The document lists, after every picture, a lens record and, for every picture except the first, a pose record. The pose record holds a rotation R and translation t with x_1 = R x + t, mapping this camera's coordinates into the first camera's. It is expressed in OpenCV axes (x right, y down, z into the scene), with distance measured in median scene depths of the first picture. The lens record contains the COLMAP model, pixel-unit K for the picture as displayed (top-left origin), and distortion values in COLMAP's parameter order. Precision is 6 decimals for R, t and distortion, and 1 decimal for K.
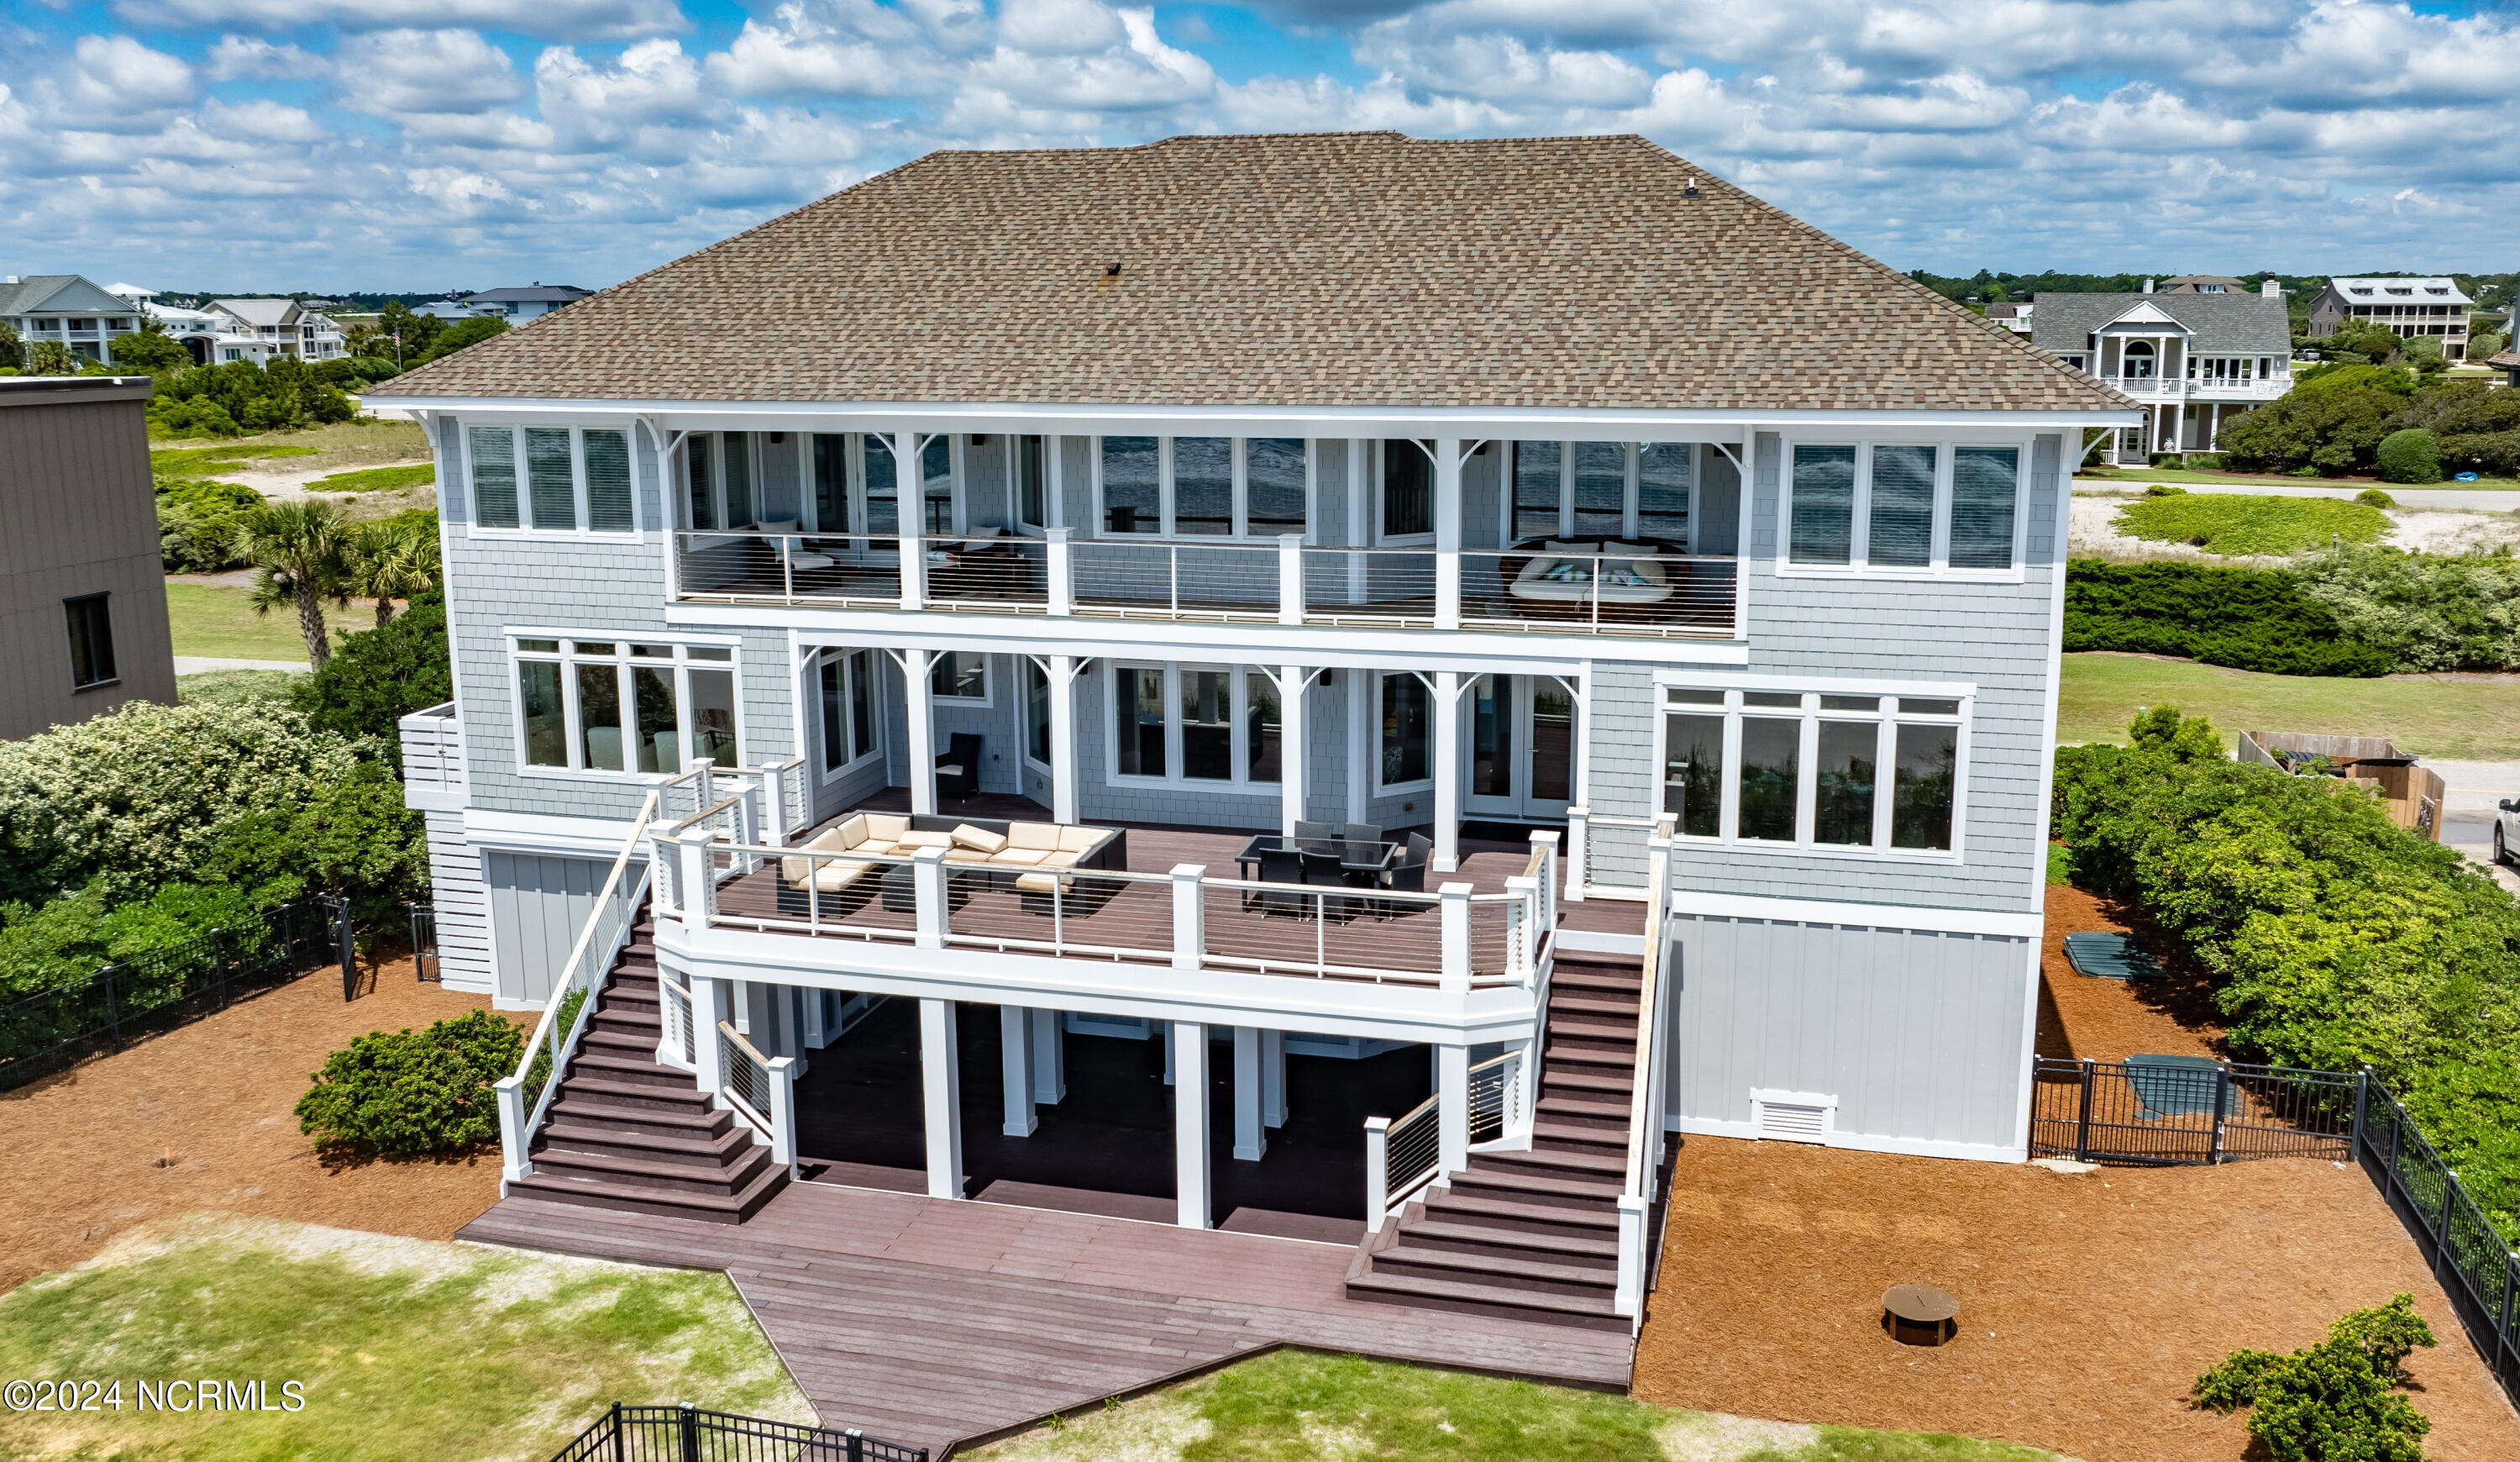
lens RADIAL K [[1964.3, 0, 1301.7], [0, 1964.3, 668.8], [0, 0, 1]] dist [-0.022058, -0.001324]
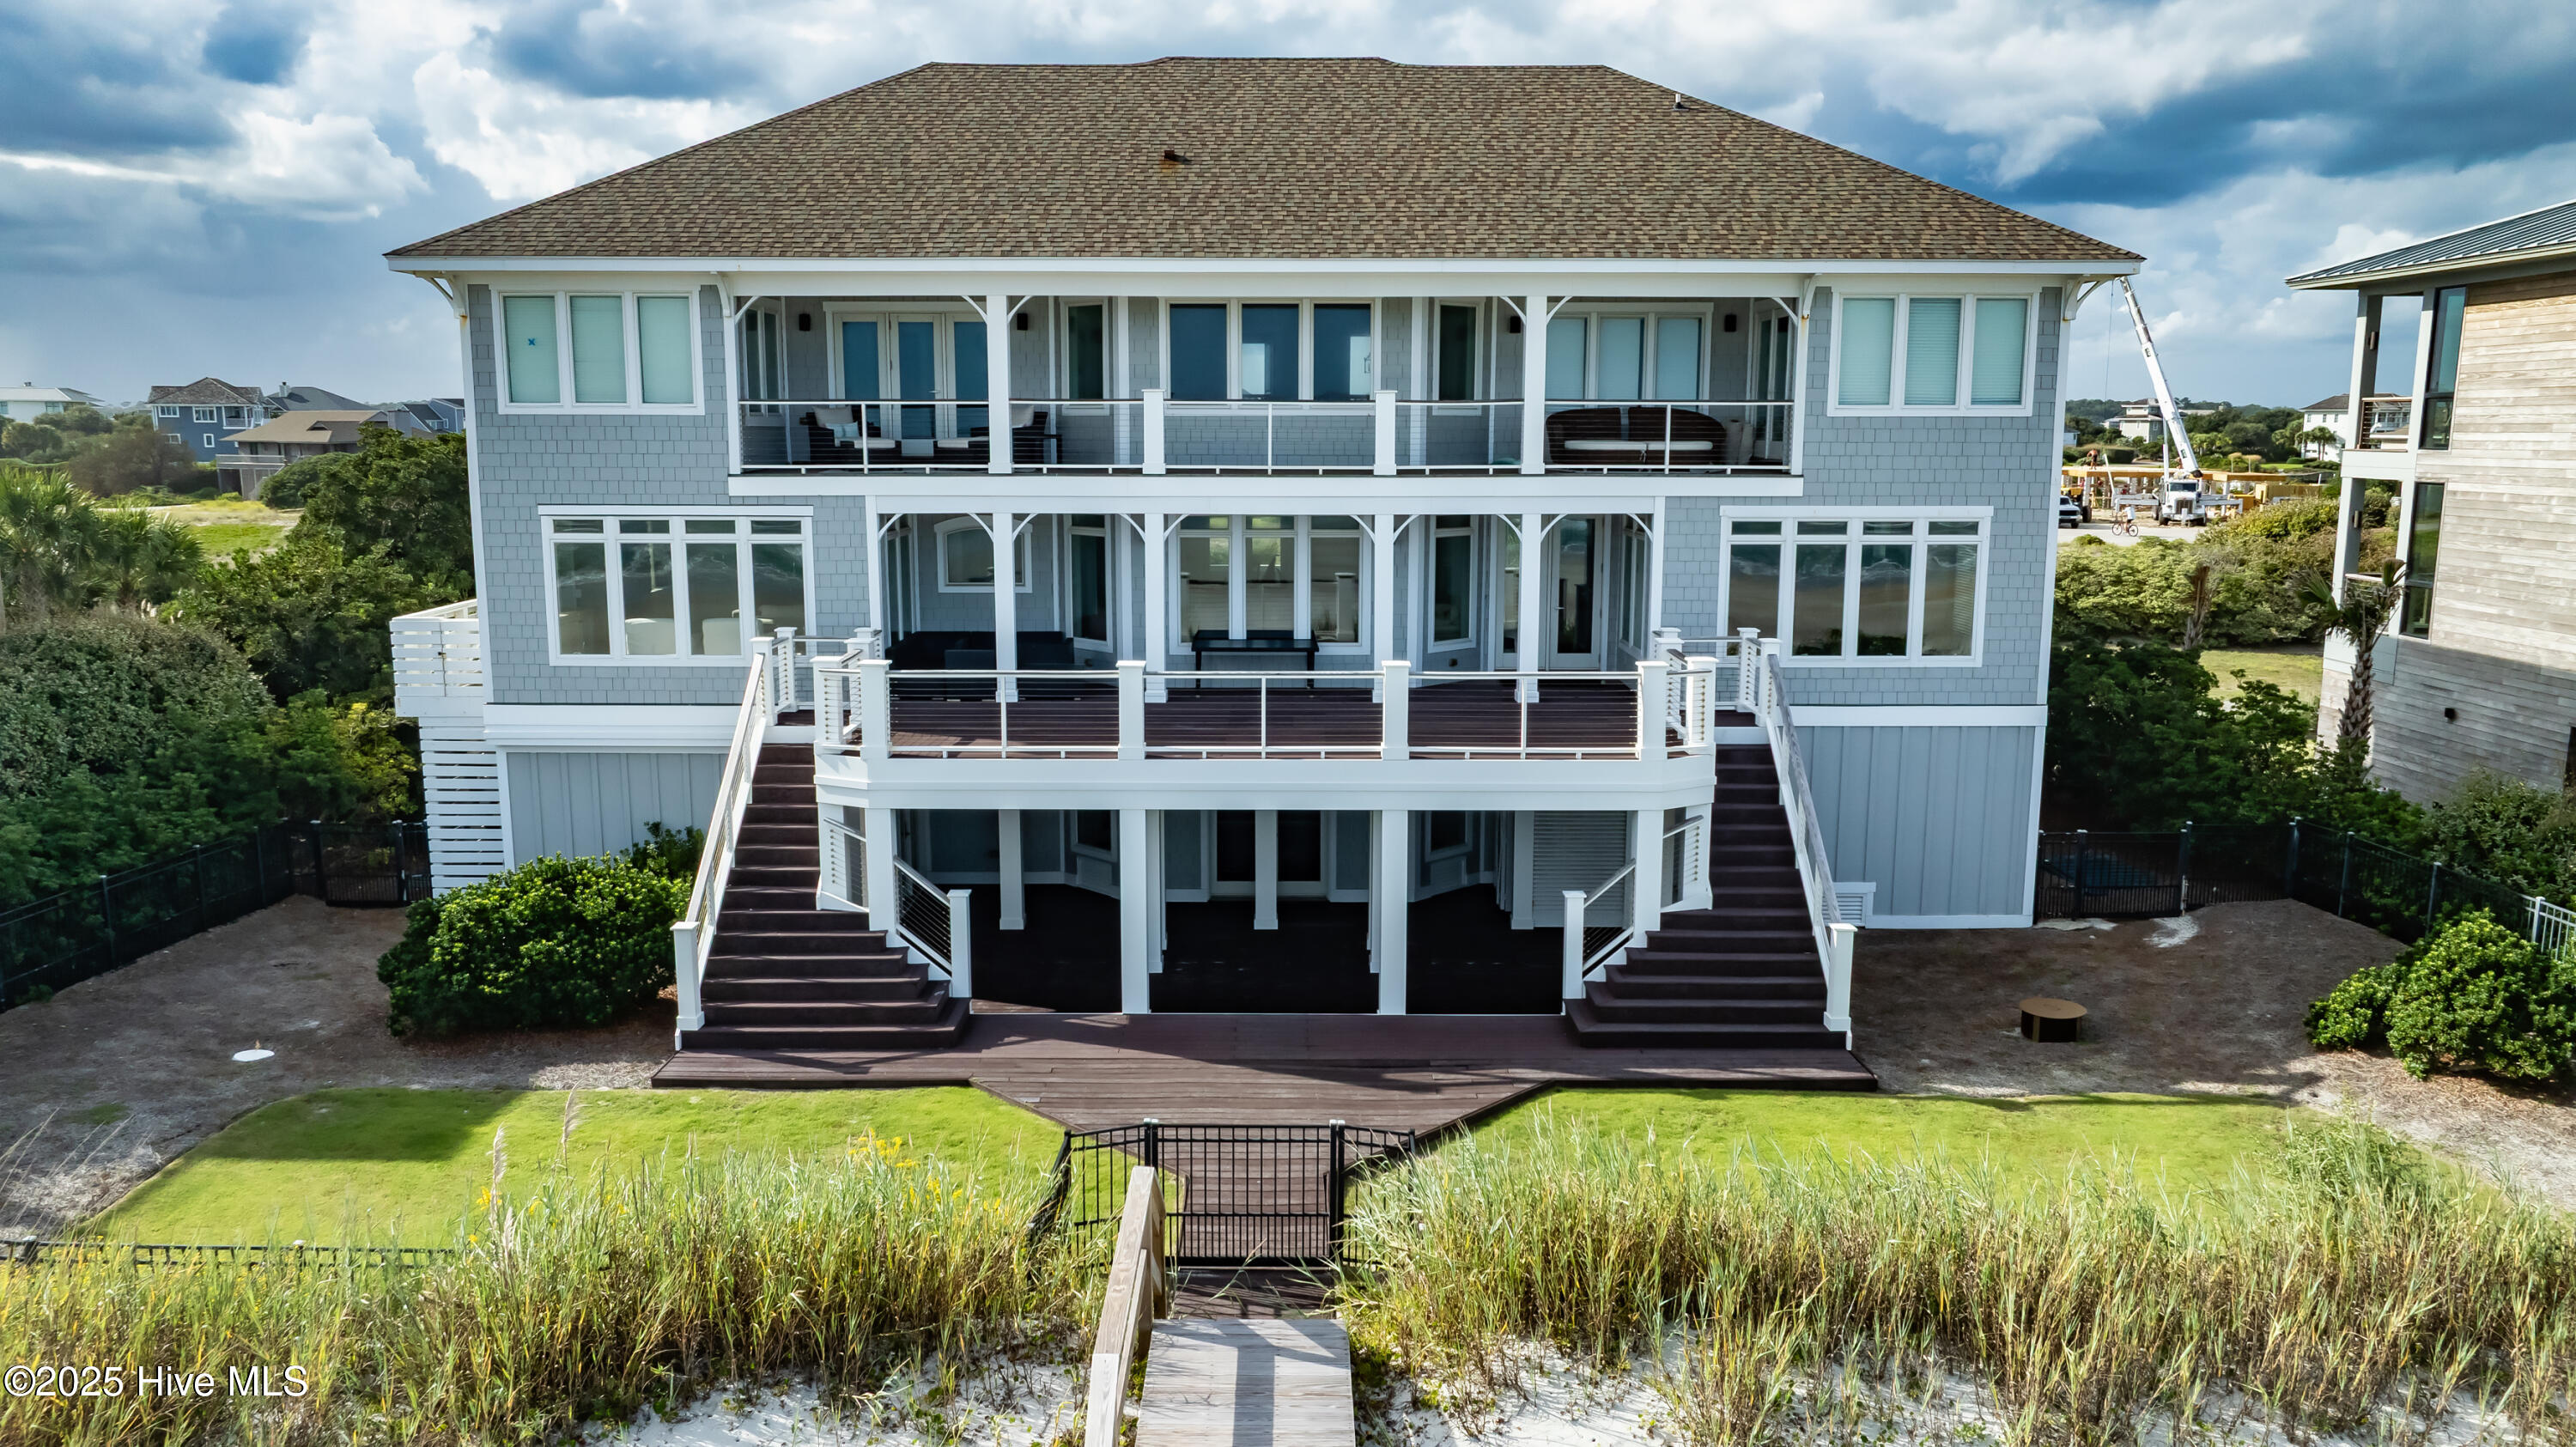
lens RADIAL K [[1817.9, 0, 1288.0], [0, 1817.9, 723.5], [0, 0, 1]] dist [-0.034910, 0.038129]
pose [[0.968826, -0.035203, 0.245228, -0.298160], [0.040880, 0.999000, -0.018096, 0.125887], [-0.244345, 0.027557, 0.969297, 0.059307]]
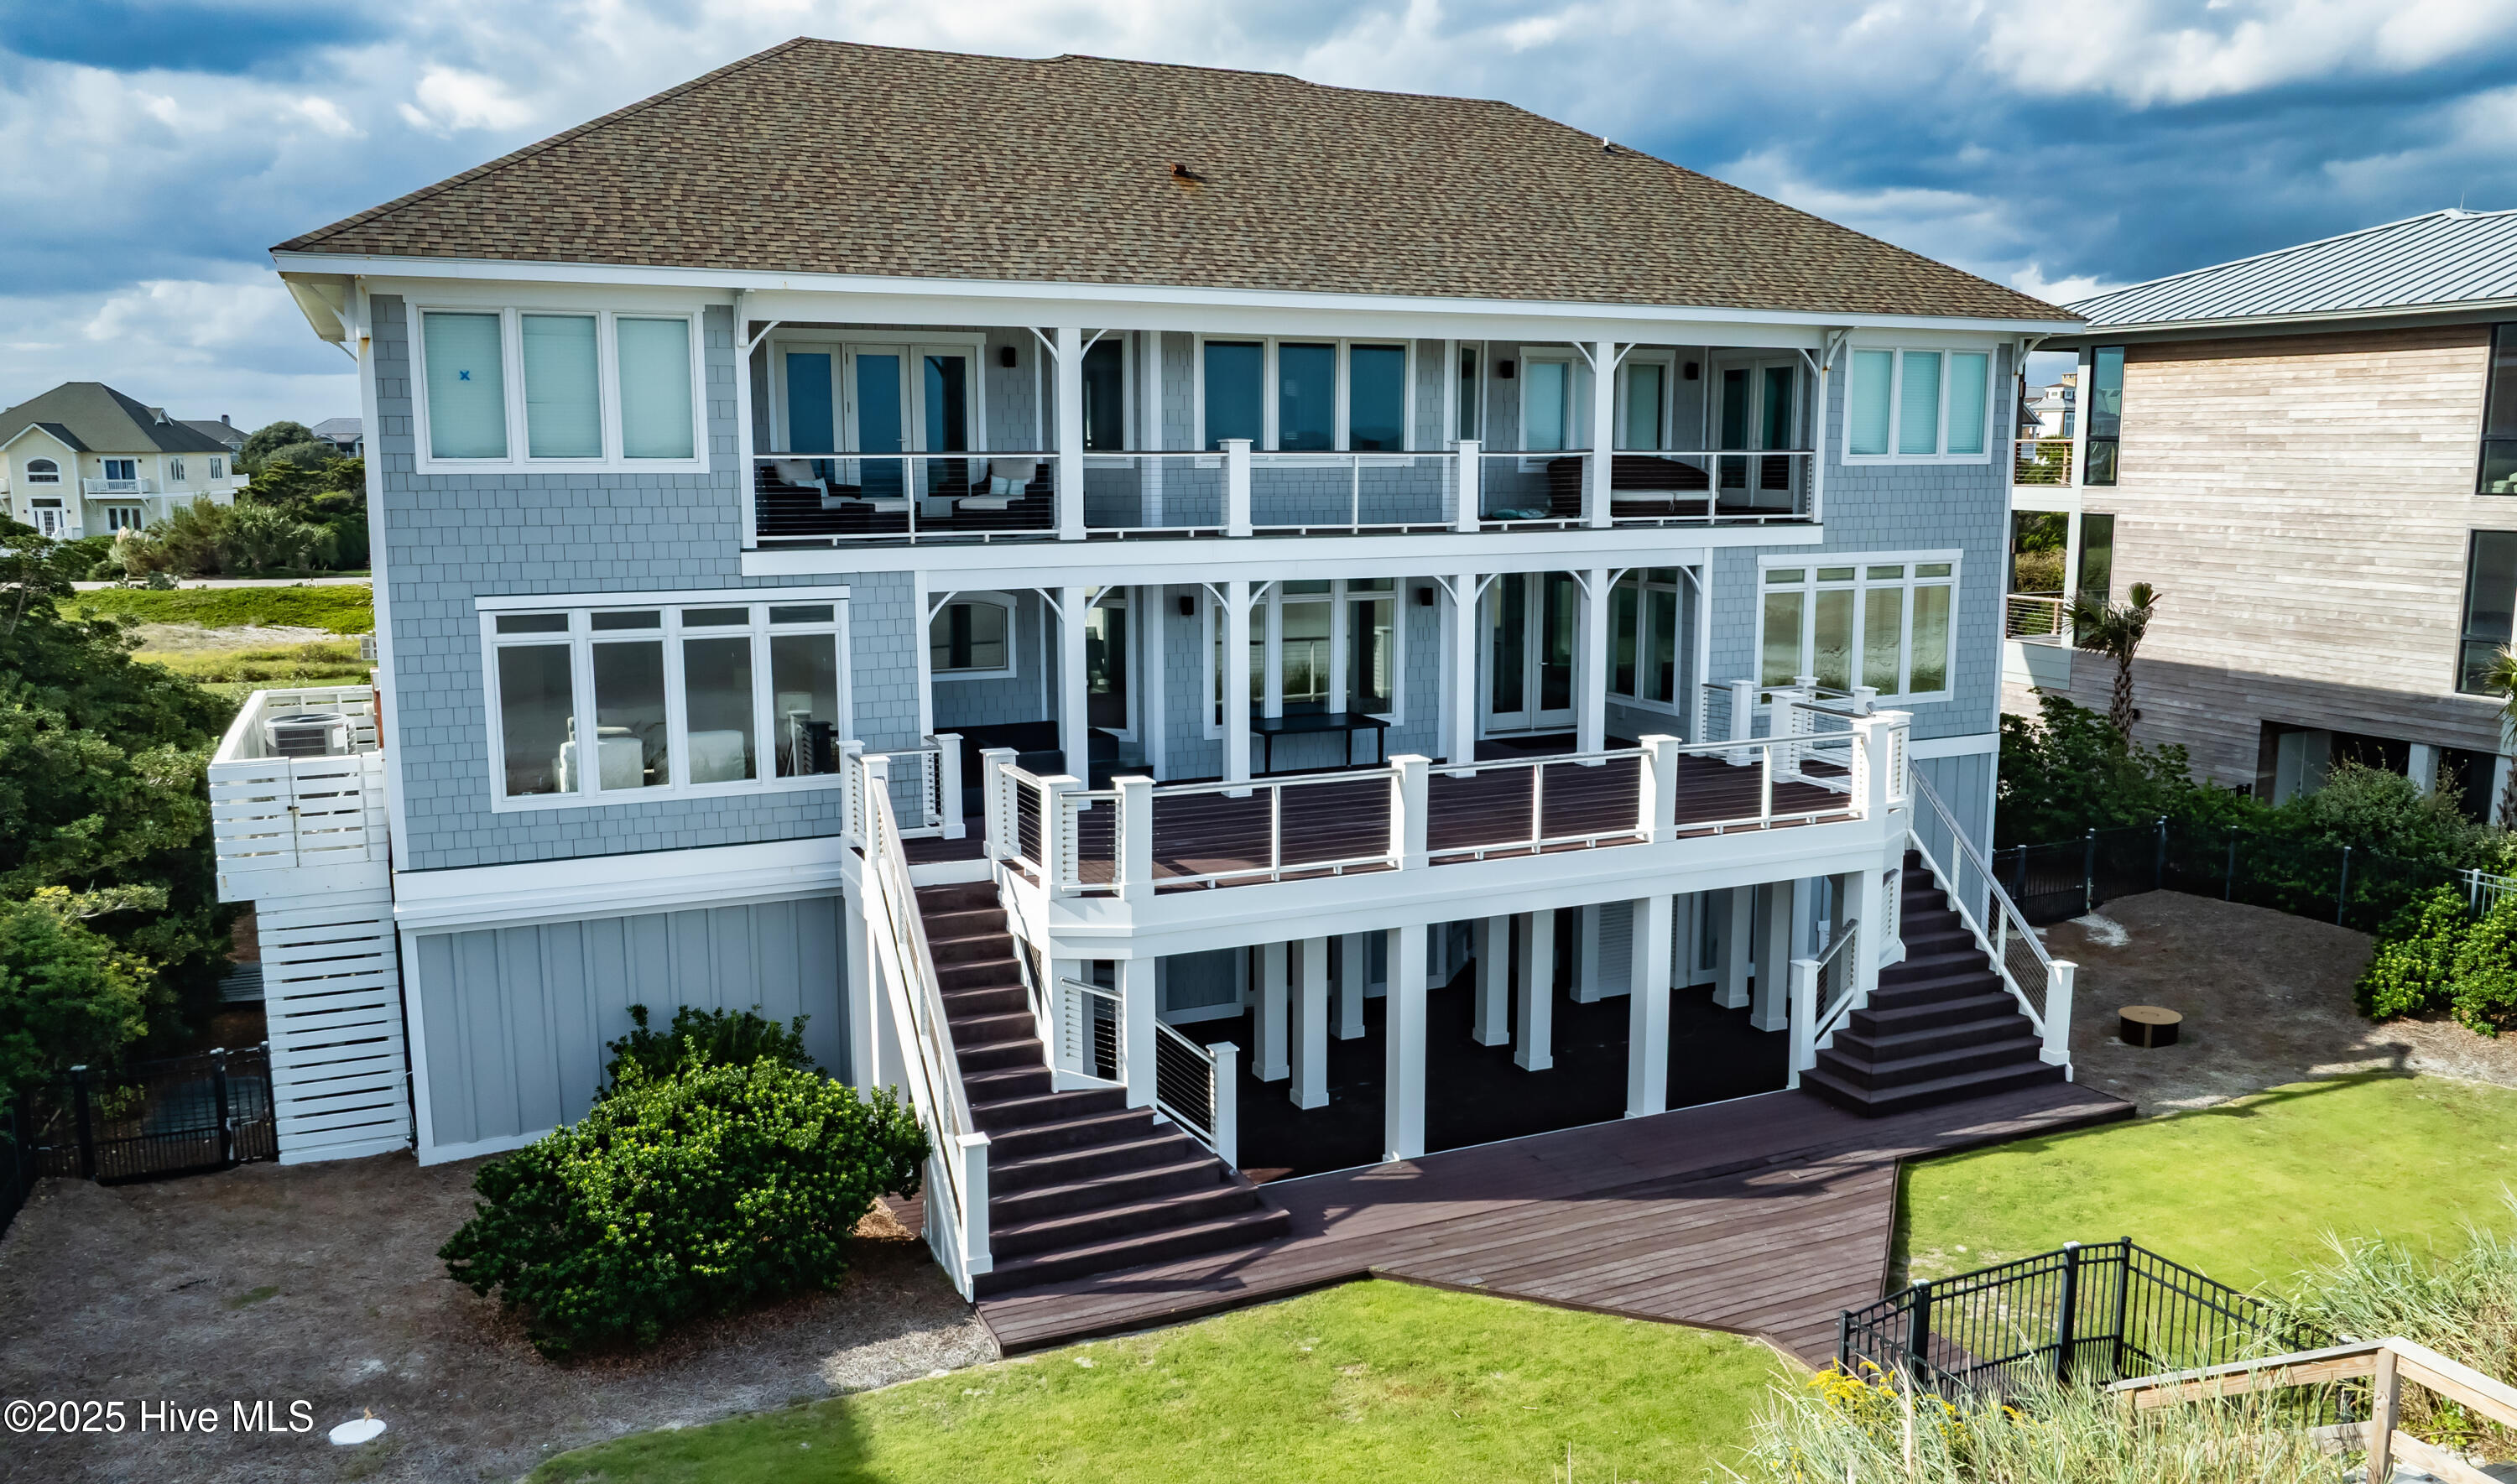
lens RADIAL K [[1866.5, 0, 1279.8], [0, 1866.5, 738.9], [0, 0, 1]] dist [-0.041766, 0.048525]
pose [[0.774492, -0.094645, 0.625463, -0.662165], [0.115875, 0.993240, 0.006811, 0.062285], [-0.621880, 0.067201, 0.780224, 0.330265]]
